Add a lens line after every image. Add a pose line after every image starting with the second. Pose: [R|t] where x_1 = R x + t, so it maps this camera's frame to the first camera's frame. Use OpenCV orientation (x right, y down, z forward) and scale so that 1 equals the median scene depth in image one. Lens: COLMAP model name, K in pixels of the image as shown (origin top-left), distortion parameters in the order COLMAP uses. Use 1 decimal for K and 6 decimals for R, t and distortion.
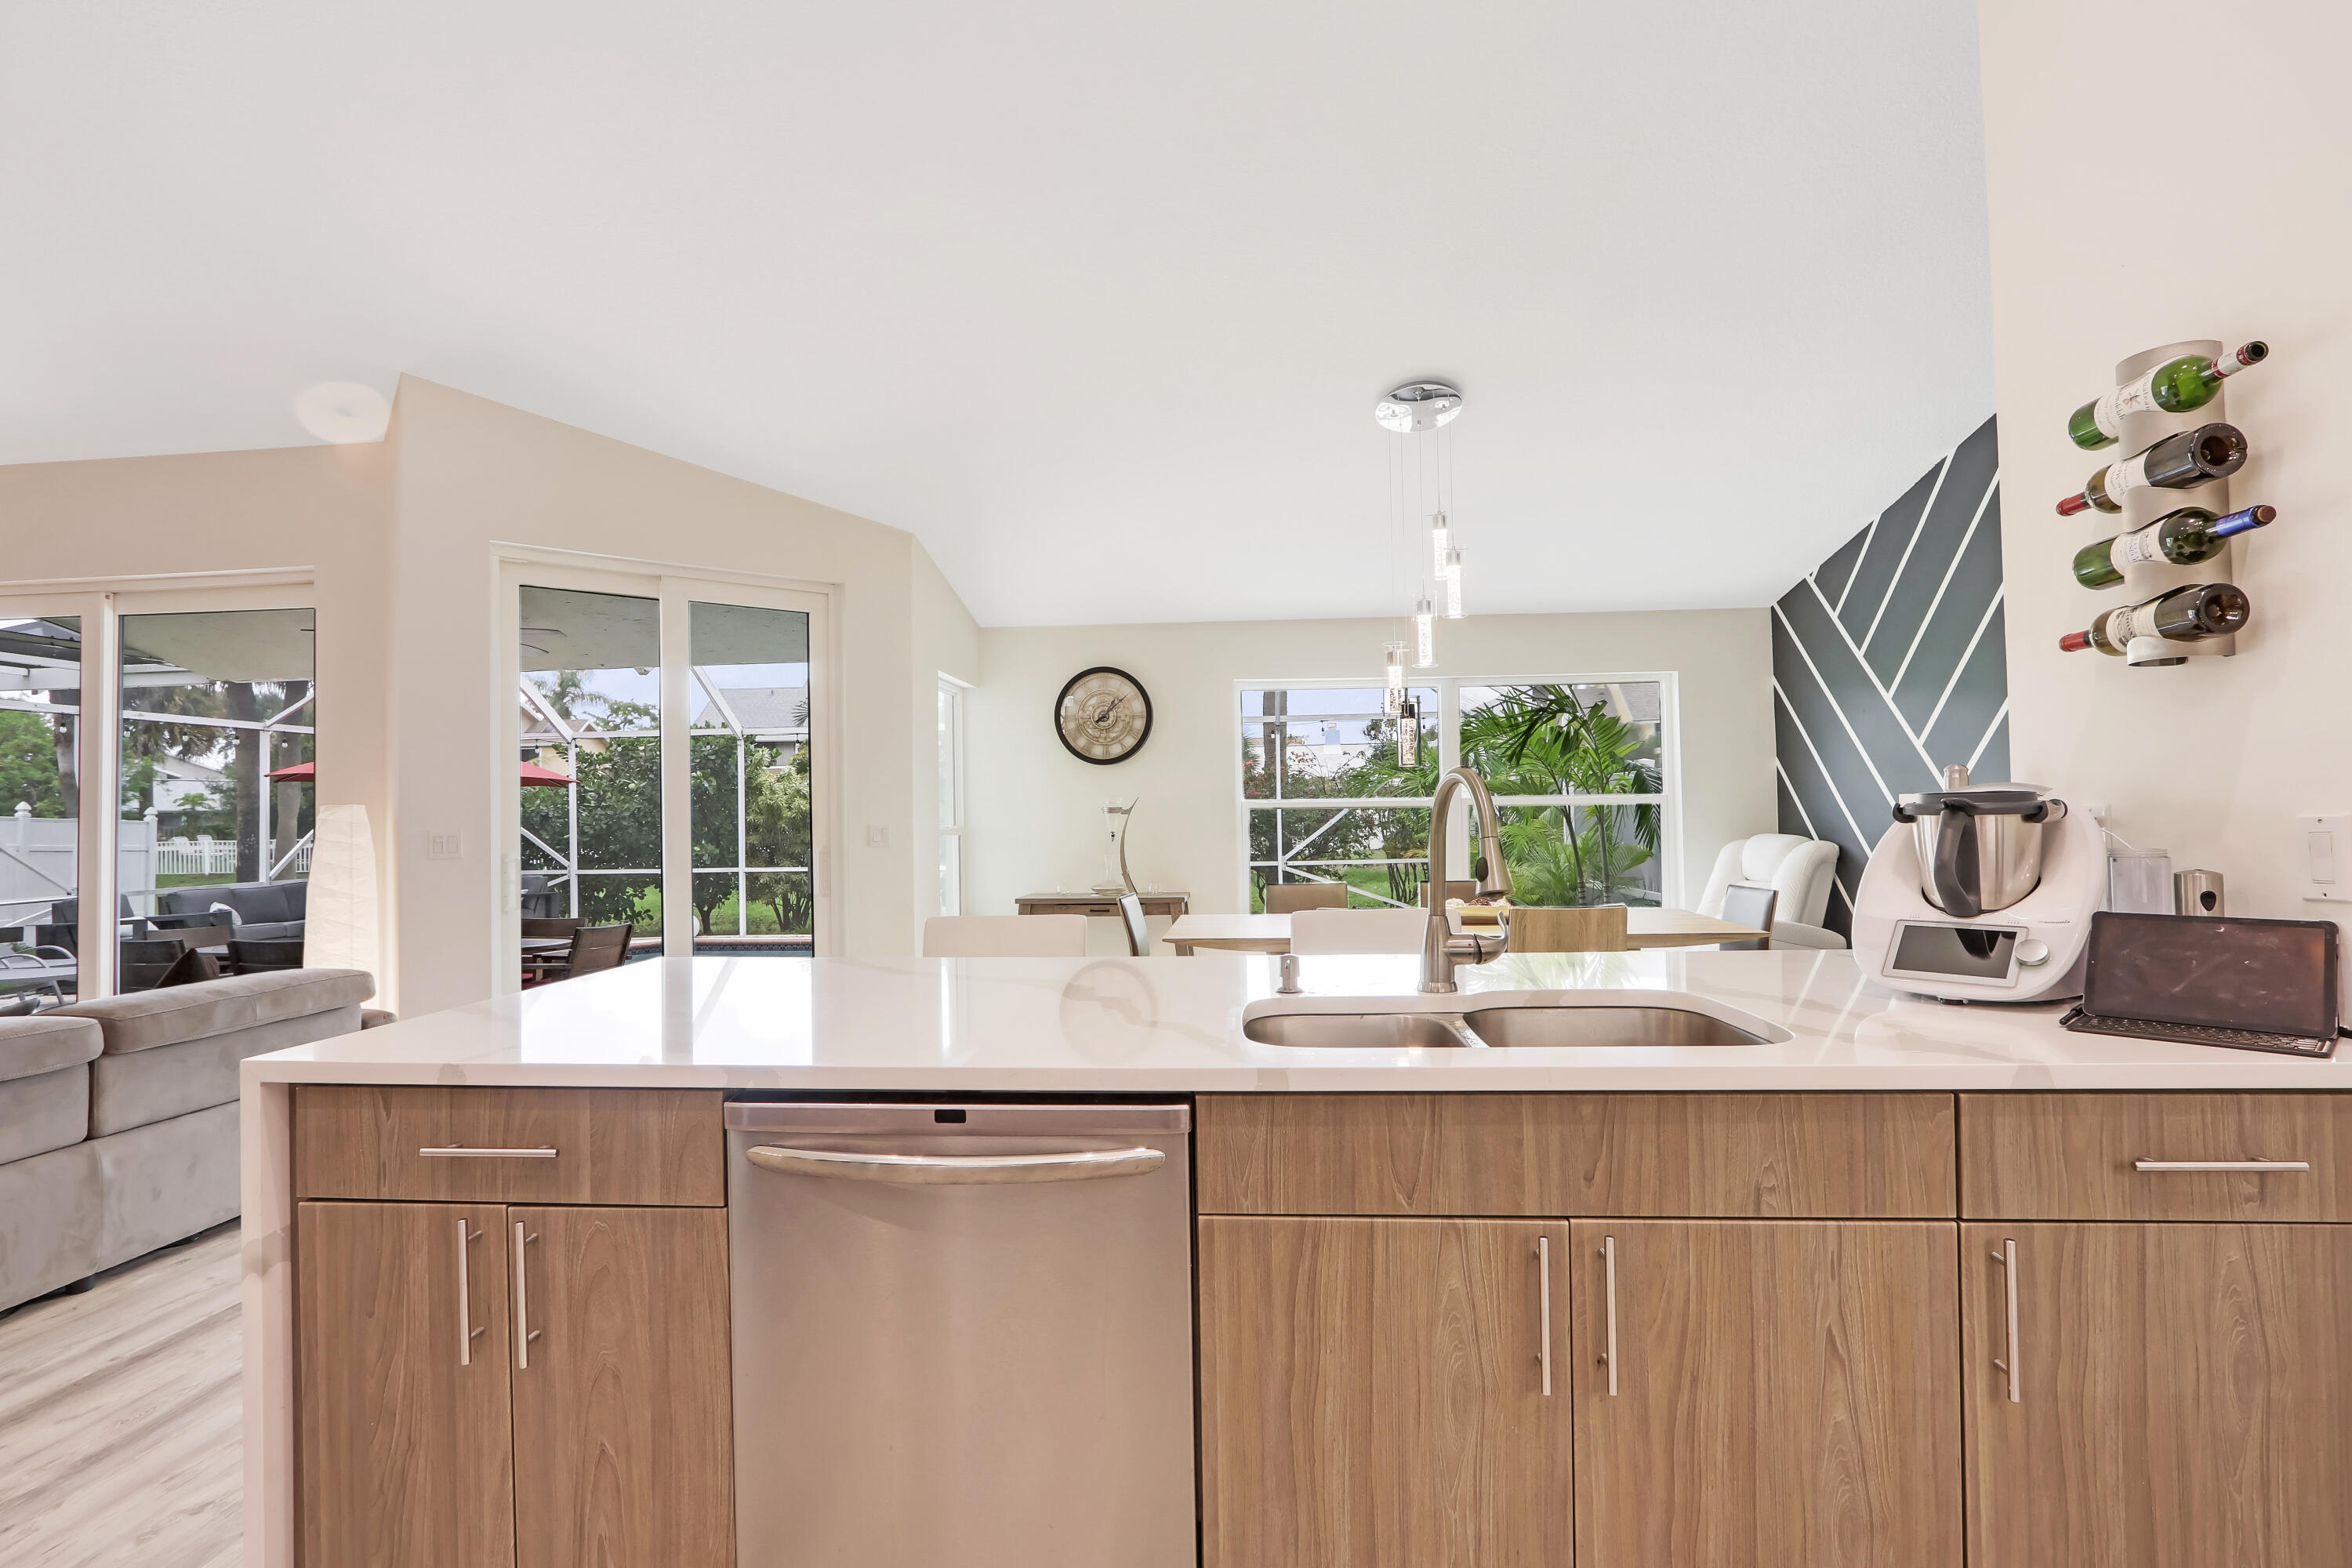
lens RADIAL K [[1106.0, 0, 1177.5], [0, 1106.0, 782.1], [0, 0, 1]] dist [-0.021805, 0.004535]
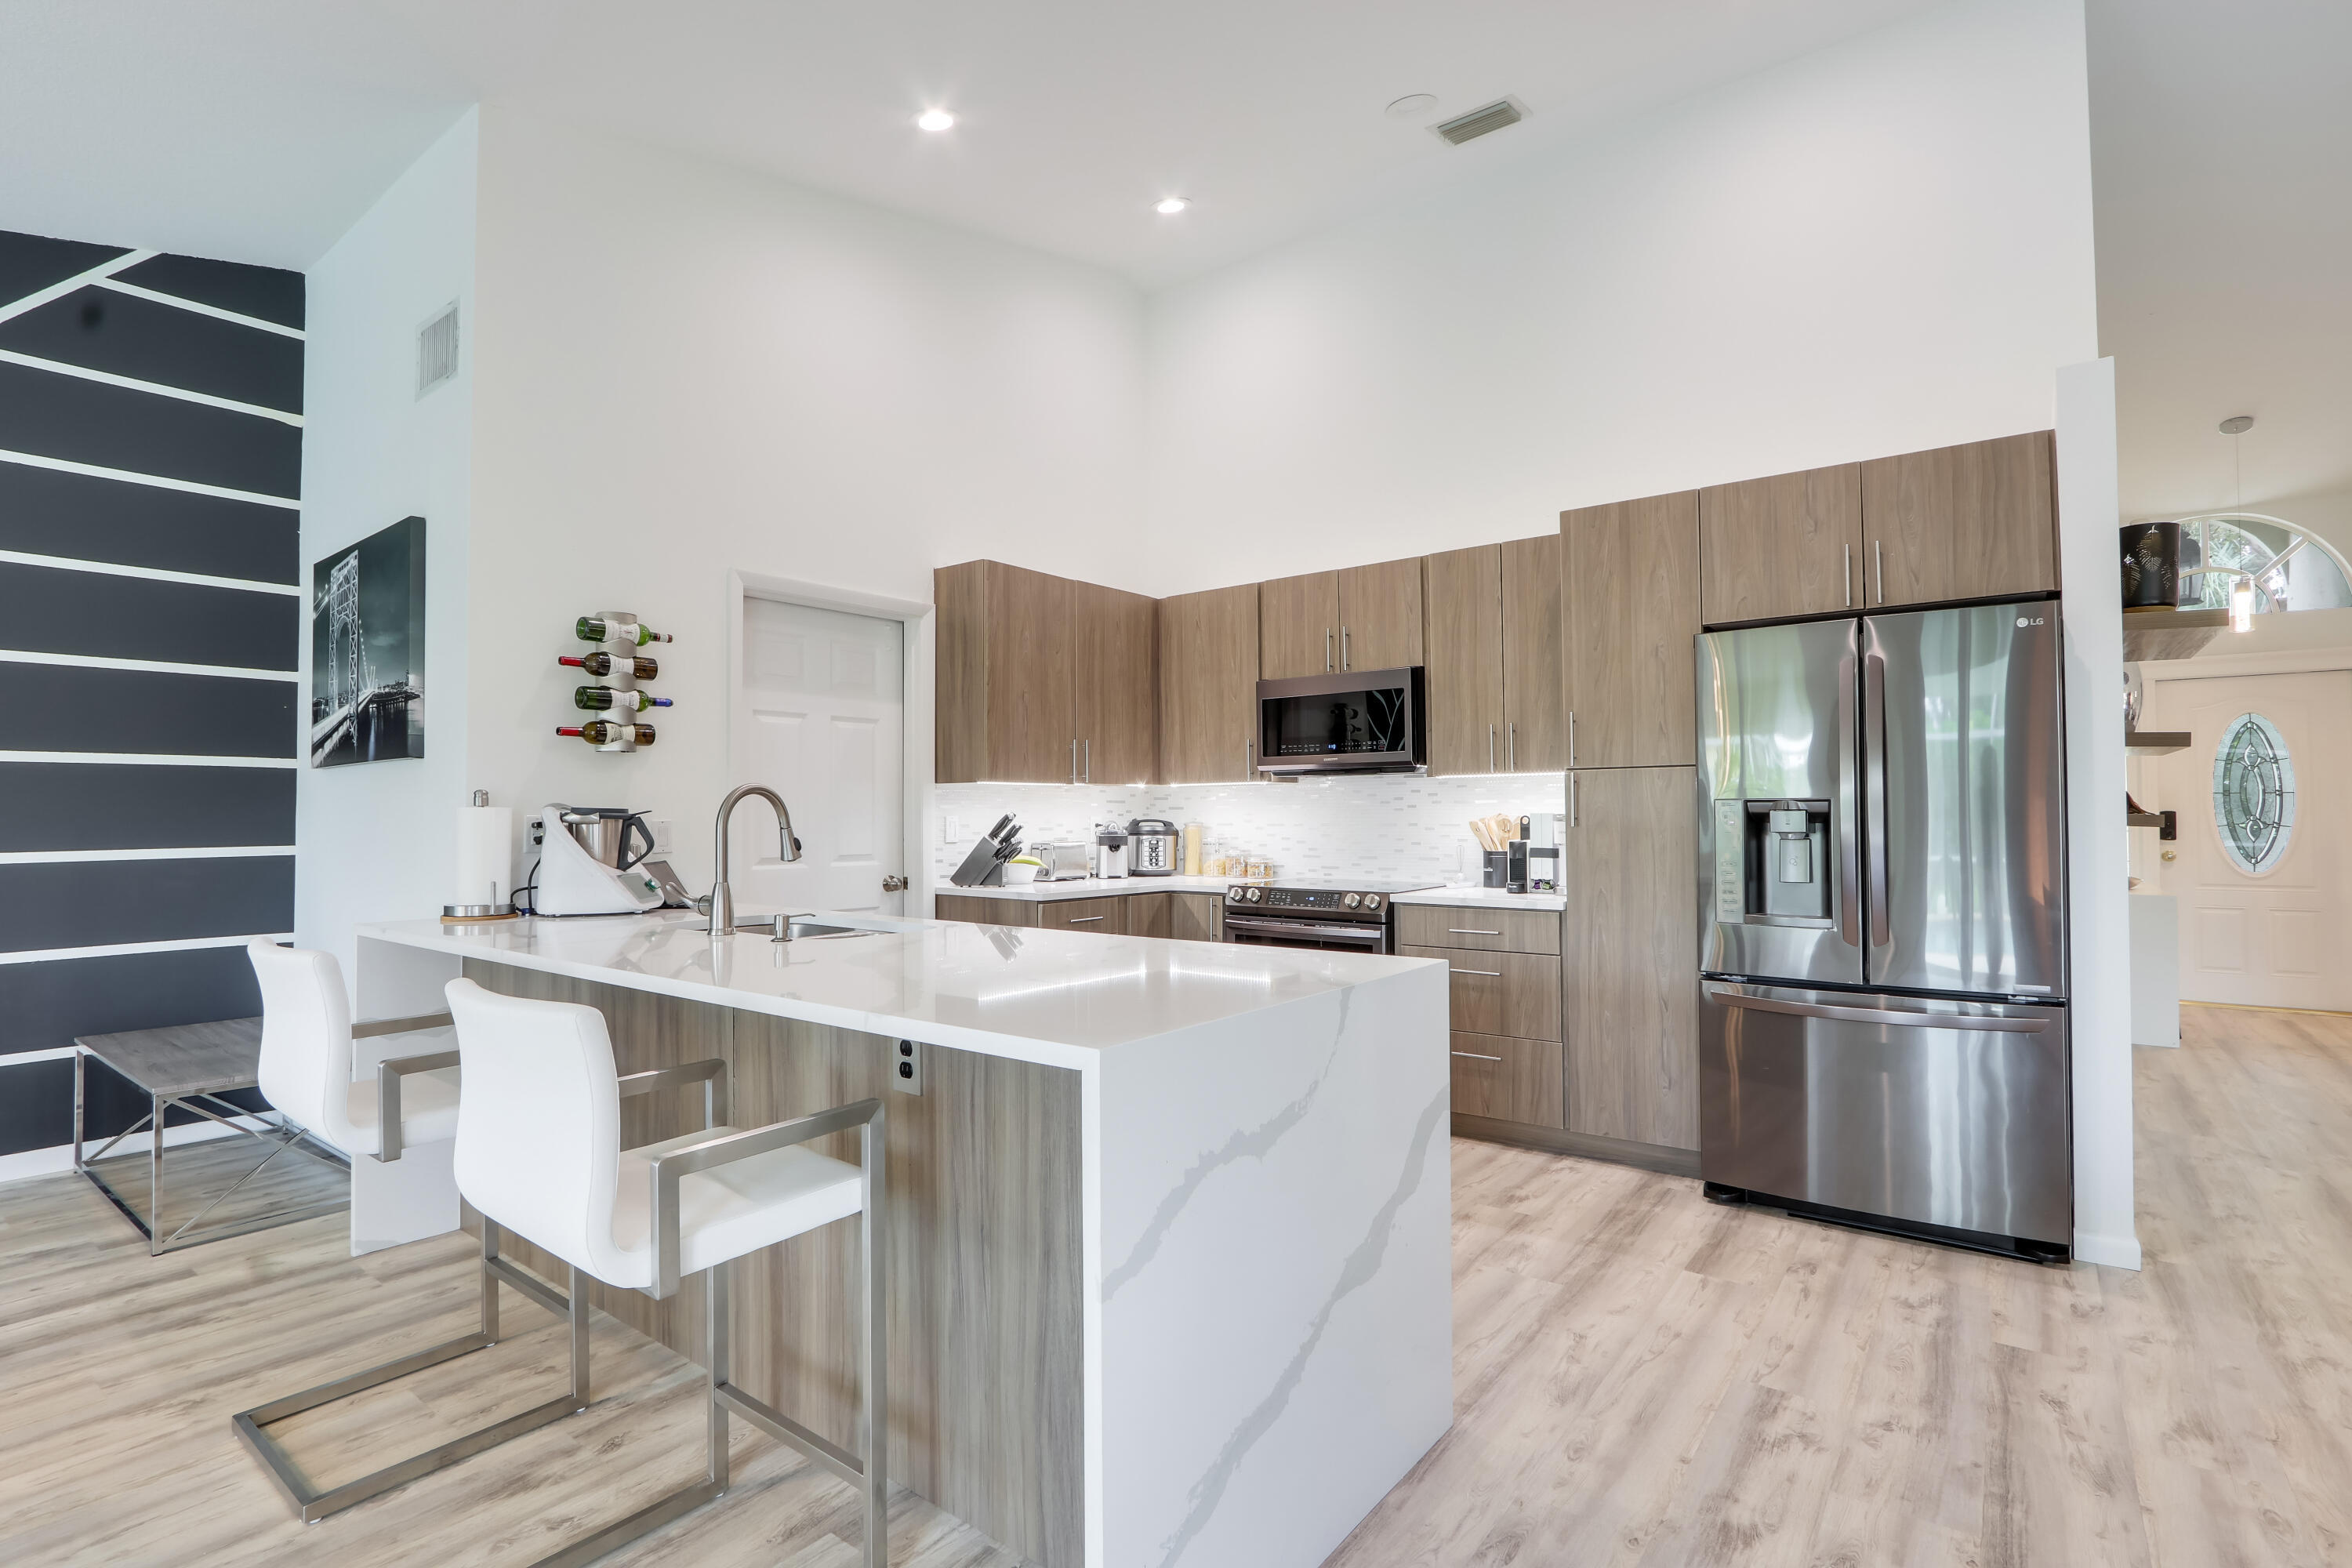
lens RADIAL K [[1106.0, 0, 1176.1], [0, 1106.0, 790.3], [0, 0, 1]] dist [-0.021805, 0.004535]
pose [[-0.842183, 0.032130, 0.538234, -0.365117], [0.004180, 0.998582, -0.053070, 0.027073], [-0.539176, -0.042445, -0.841123, 0.659190]]
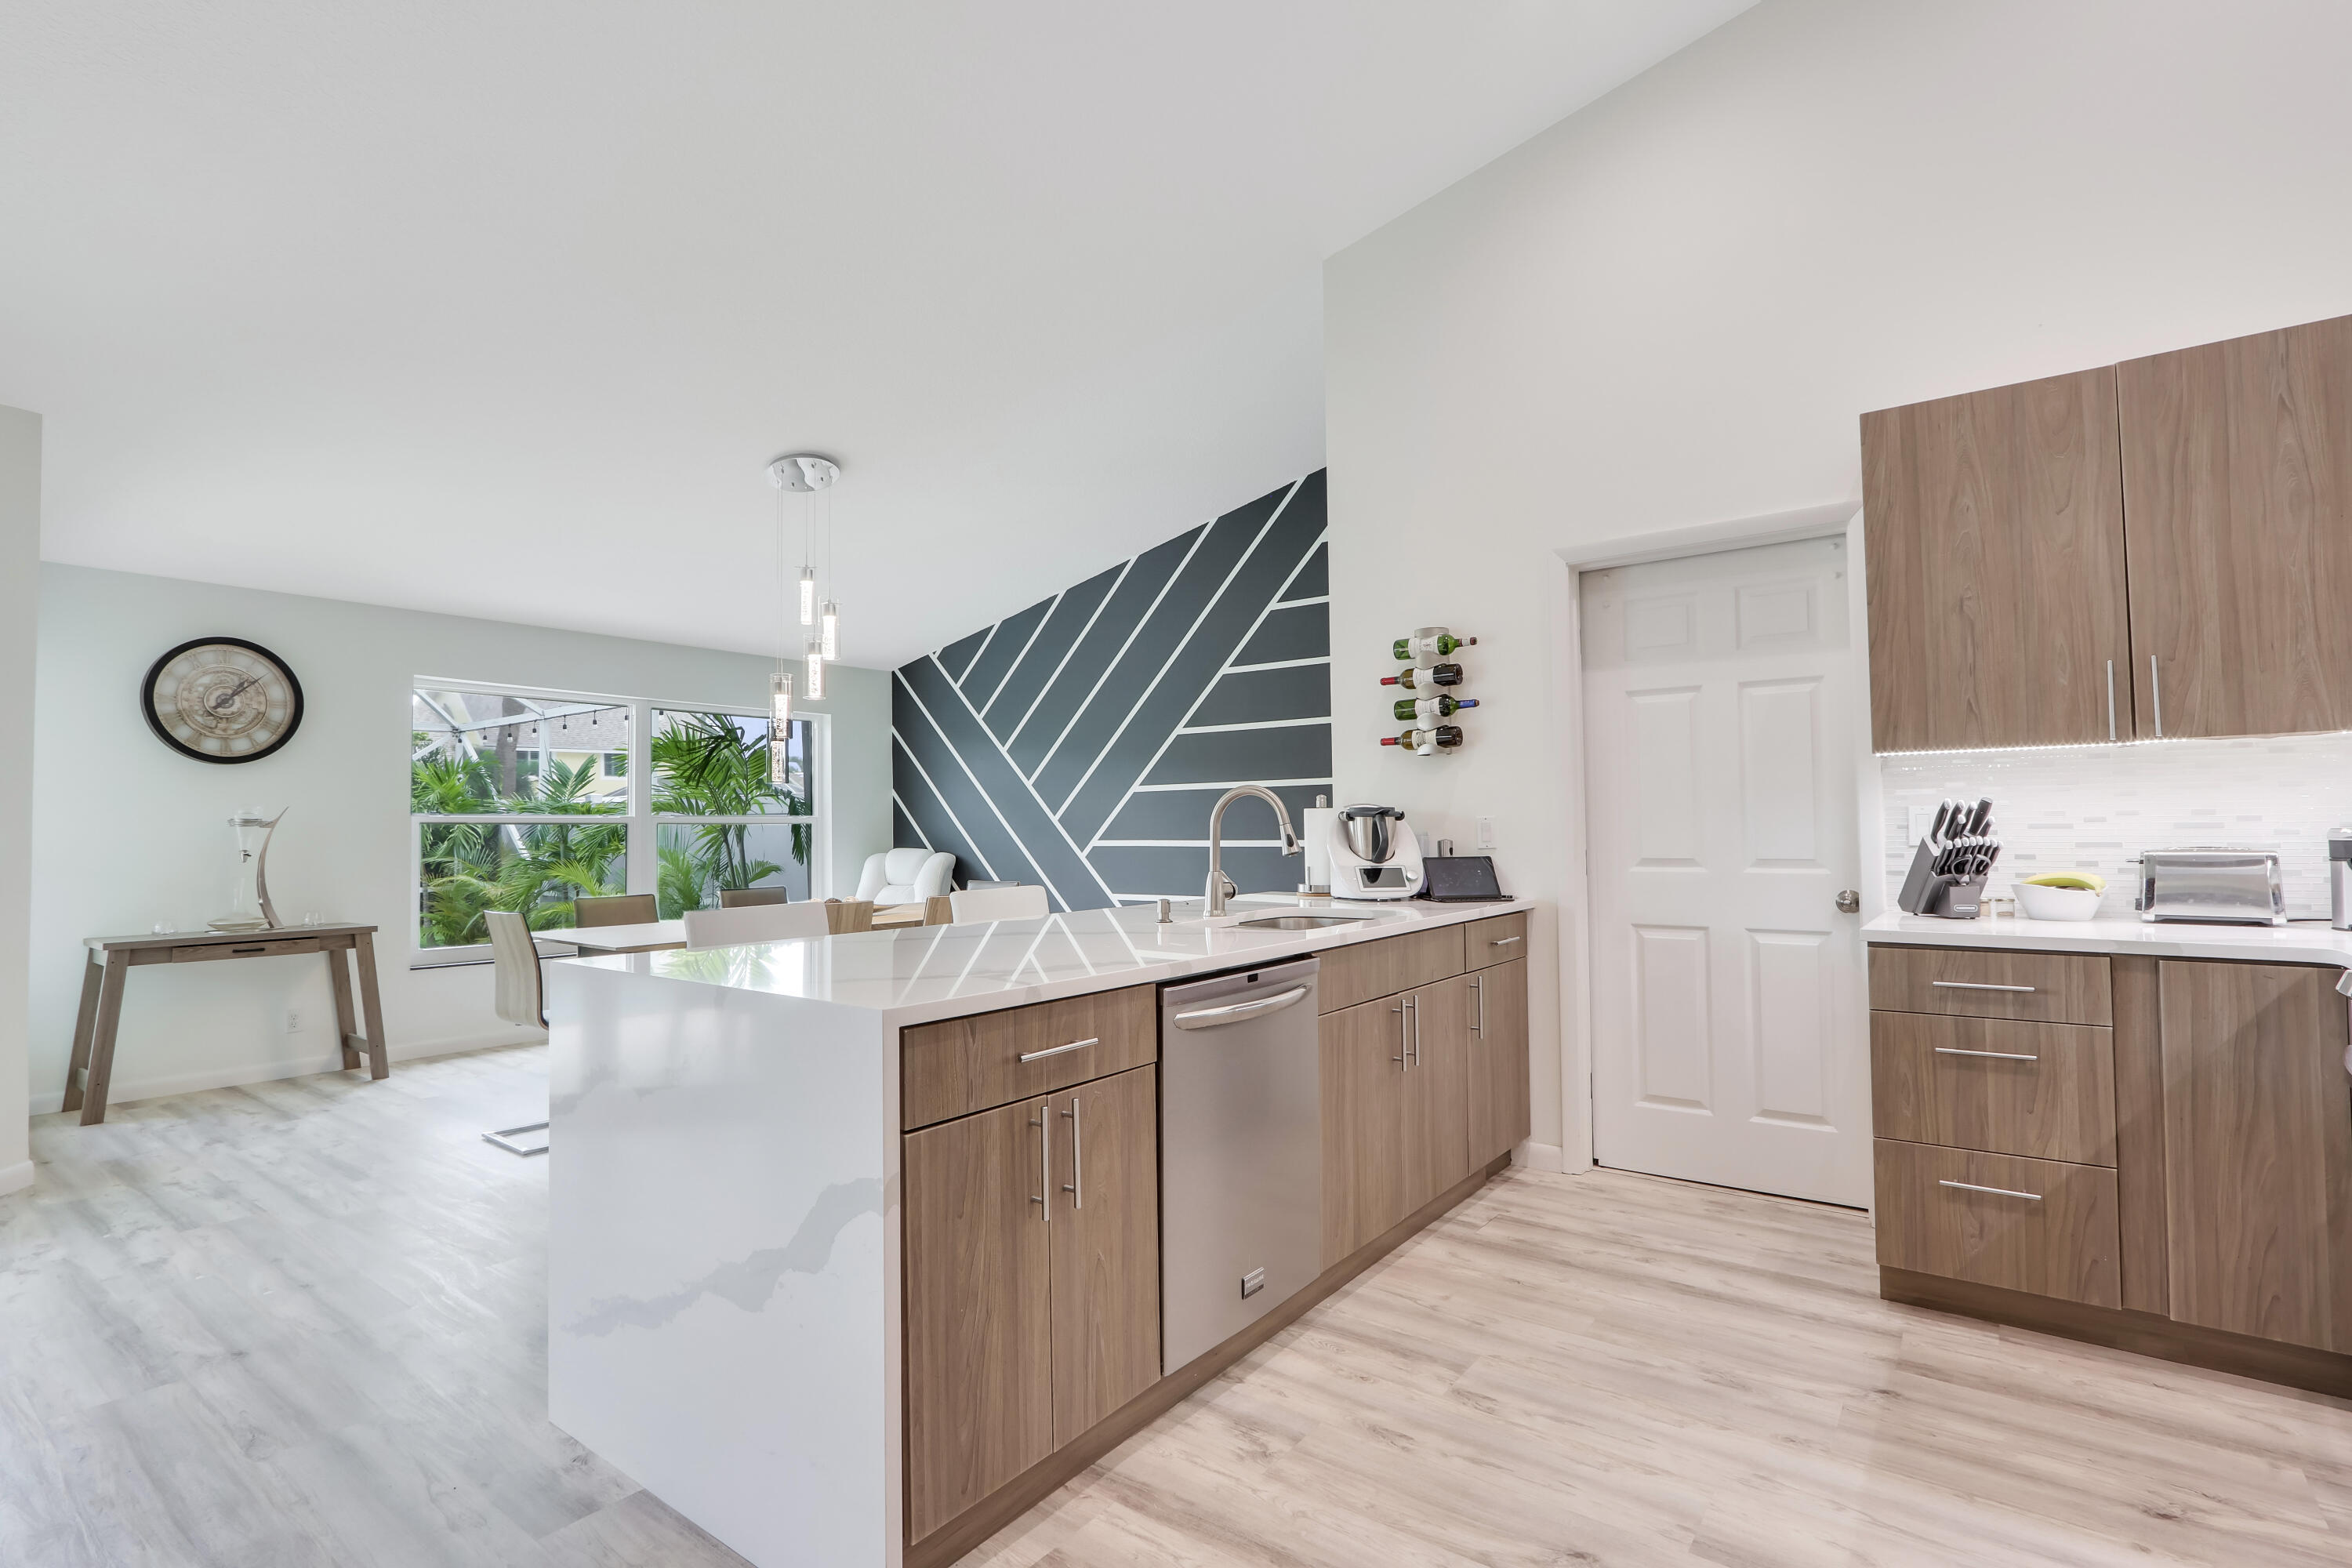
lens RADIAL K [[1106.0, 0, 1159.4], [0, 1106.0, 789.0], [0, 0, 1]] dist [-0.021805, 0.004535]
pose [[0.540373, 0.040265, 0.840461, -0.436223], [-0.019955, 0.999187, -0.035039, 0.019277], [-0.841189, 0.002163, 0.540737, 0.050727]]
